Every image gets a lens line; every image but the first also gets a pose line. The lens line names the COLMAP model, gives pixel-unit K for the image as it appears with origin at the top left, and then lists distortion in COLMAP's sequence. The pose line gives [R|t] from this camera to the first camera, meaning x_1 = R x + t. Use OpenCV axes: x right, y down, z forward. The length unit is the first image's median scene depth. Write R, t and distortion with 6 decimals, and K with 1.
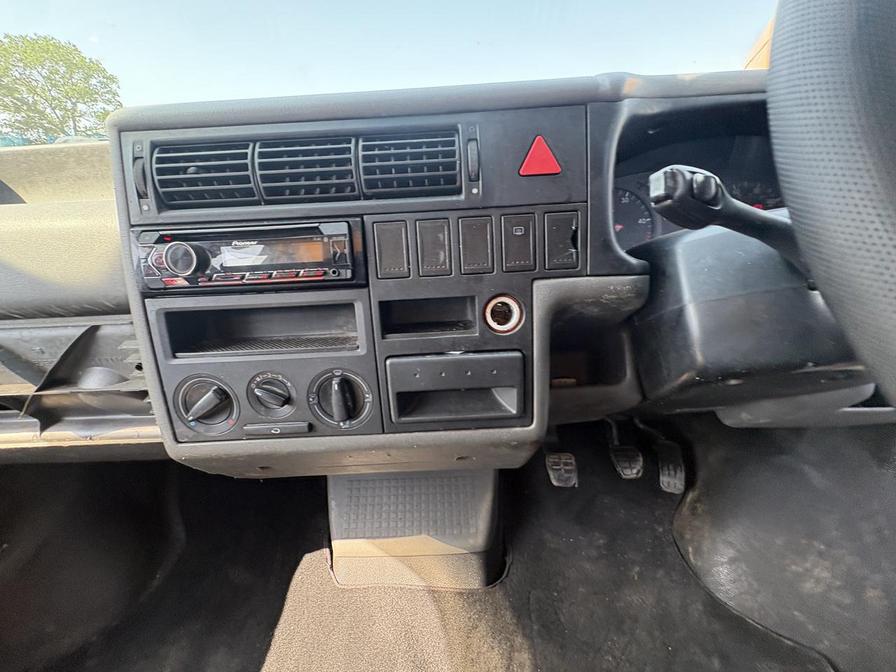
lens RADIAL K [[357.0, 0, 448.0], [0, 357.0, 337.4], [0, 0, 1]] dist [0.000801, -0.000142]
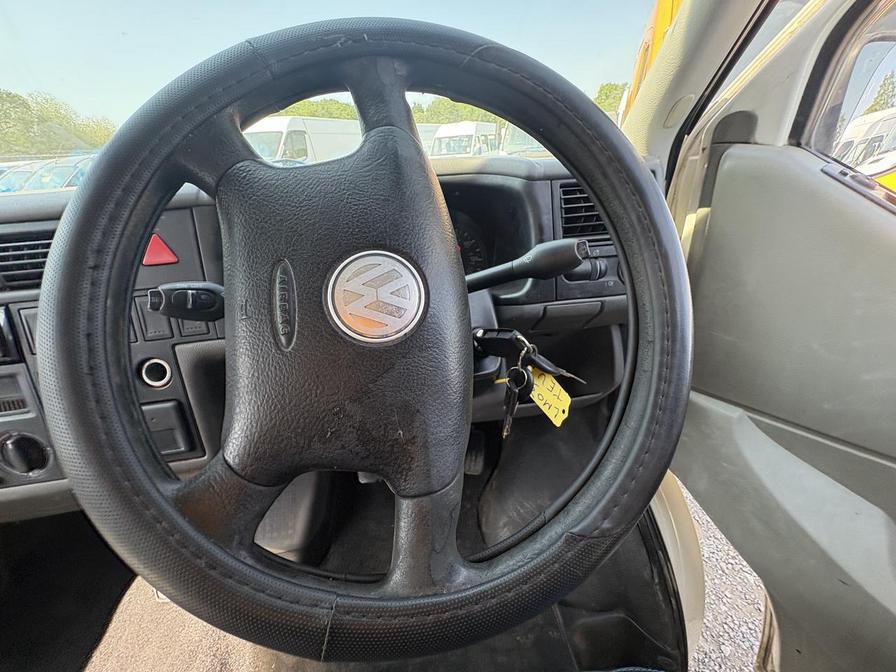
lens RADIAL K [[356.6, 0, 451.8], [0, 356.6, 335.0], [0, 0, 1]] dist [-0.000273, 0.000070]
pose [[0.988331, -0.077798, 0.130954, 1.007859], [0.074791, 0.996814, 0.027731, -0.151302], [-0.132694, -0.017613, 0.991001, -0.363018]]
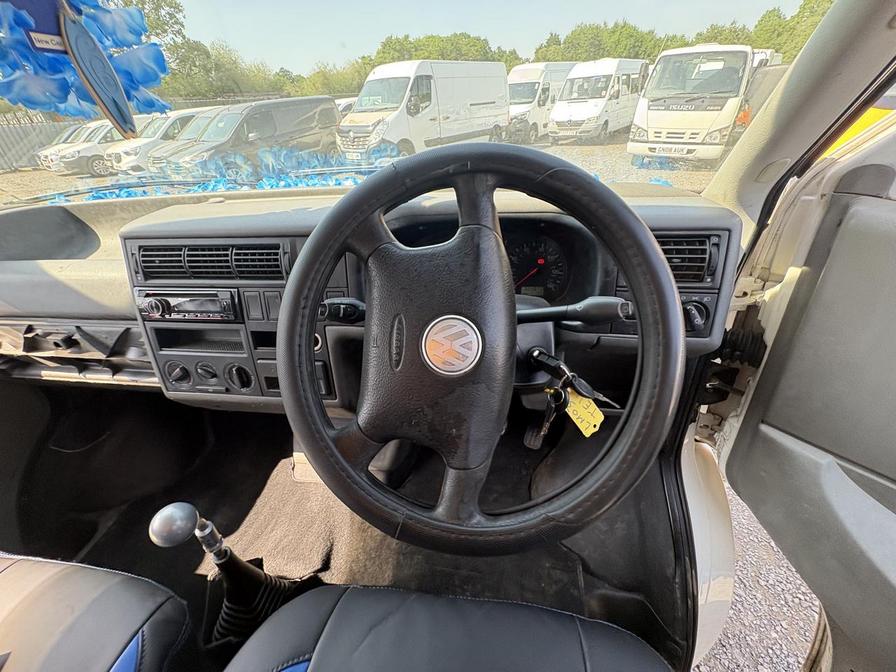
lens RADIAL K [[355.8, 0, 451.2], [0, 355.8, 338.9], [0, 0, 1]] dist [0.000791, -0.000159]
pose [[0.989042, 0.071640, -0.129091, 1.098303], [-0.051120, 0.986467, 0.155788, -0.402363], [0.138504, -0.147481, 0.979319, -0.719654]]
